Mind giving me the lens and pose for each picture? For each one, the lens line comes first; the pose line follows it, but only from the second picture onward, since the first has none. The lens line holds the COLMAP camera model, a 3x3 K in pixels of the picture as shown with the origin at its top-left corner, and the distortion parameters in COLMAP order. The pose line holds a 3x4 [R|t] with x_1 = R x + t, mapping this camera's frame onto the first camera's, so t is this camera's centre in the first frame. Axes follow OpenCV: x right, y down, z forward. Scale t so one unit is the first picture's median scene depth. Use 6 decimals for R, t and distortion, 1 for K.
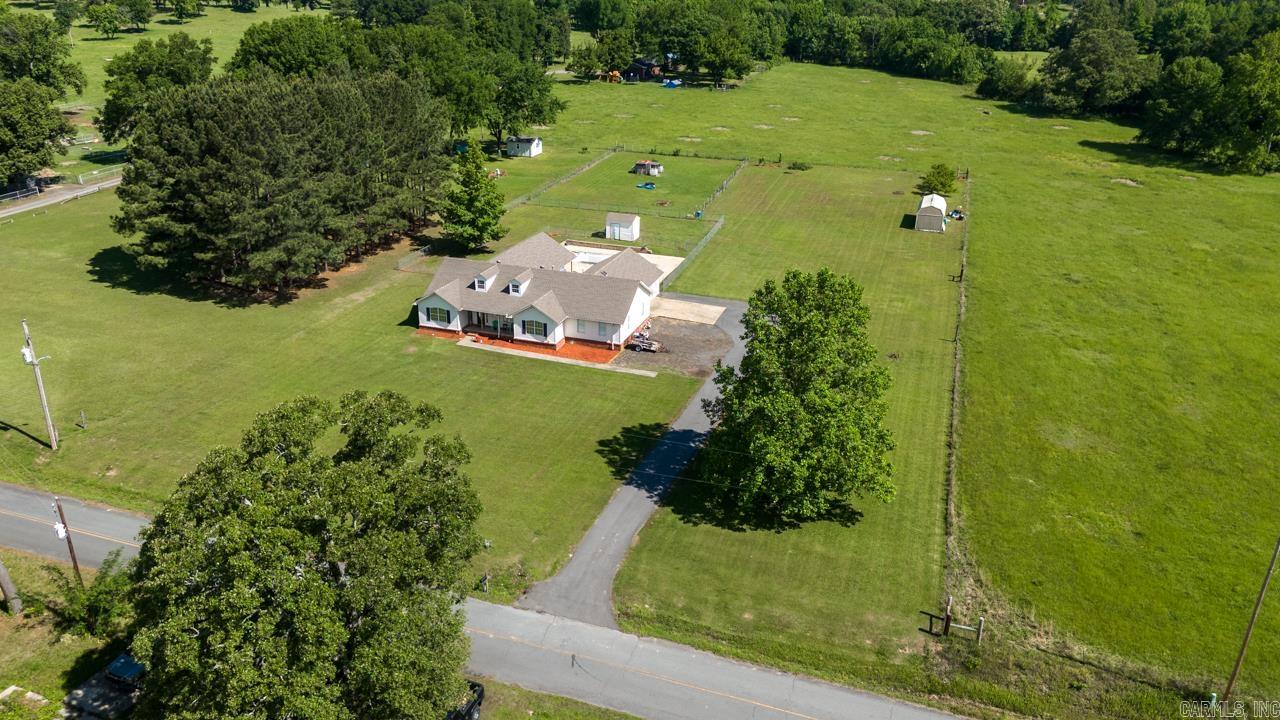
lens RADIAL K [[950.4, 0, 638.1], [0, 950.4, 361.8], [0, 0, 1]] dist [0.071587, -0.054303]
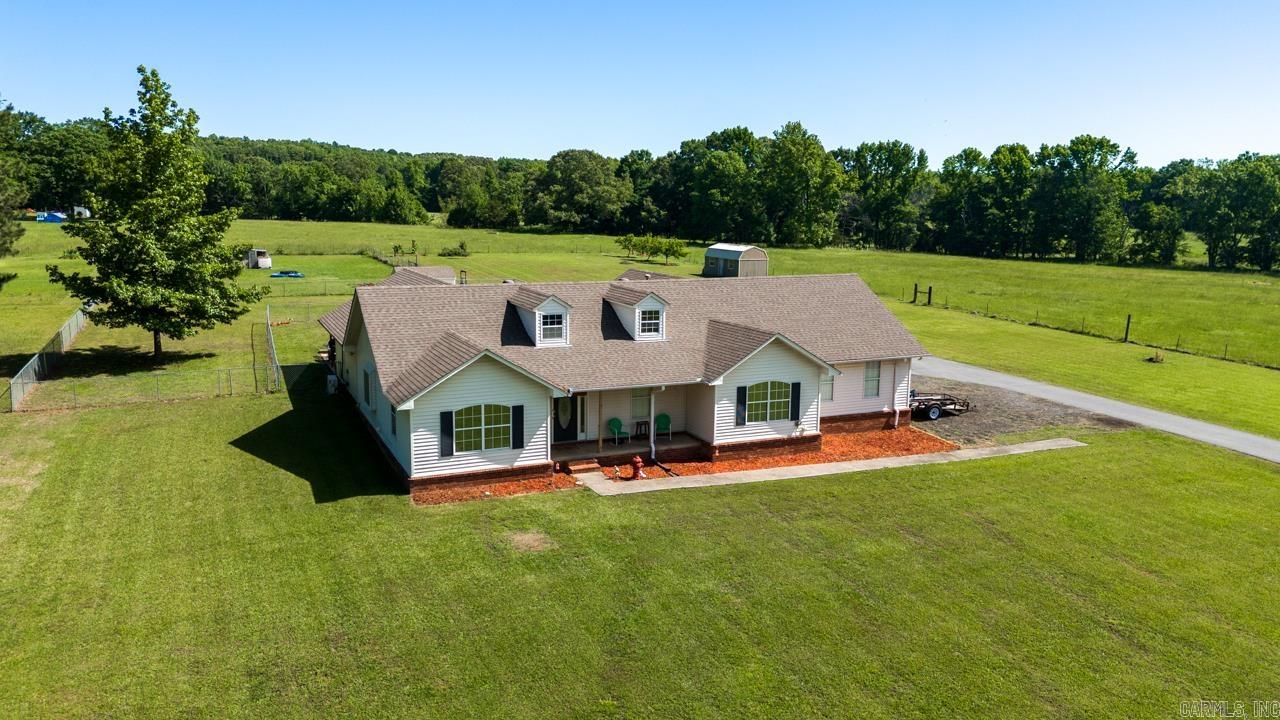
lens RADIAL K [[950.4, 0, 647.7], [0, 950.4, 356.6], [0, 0, 1]] dist [0.071587, -0.054303]
pose [[0.730516, -0.117715, 0.672674, -0.226484], [0.259781, 0.958877, -0.114320, -0.013150], [-0.631554, 0.258261, 0.731055, 0.440038]]
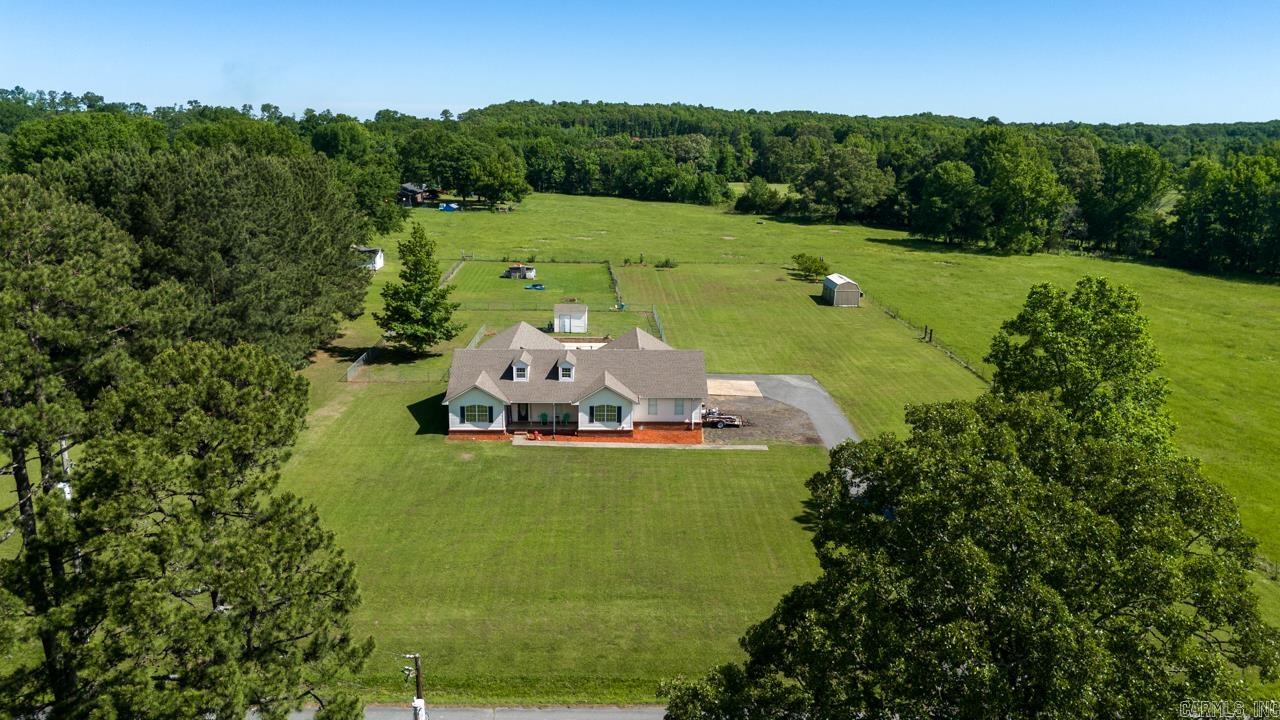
lens RADIAL K [[950.4, 0, 643.9], [0, 950.4, 364.3], [0, 0, 1]] dist [0.071587, -0.054303]
pose [[0.936742, -0.085591, 0.339394, -0.208908], [0.135001, 0.982965, -0.124715, 0.018028], [-0.322938, 0.162645, 0.932340, 0.114880]]
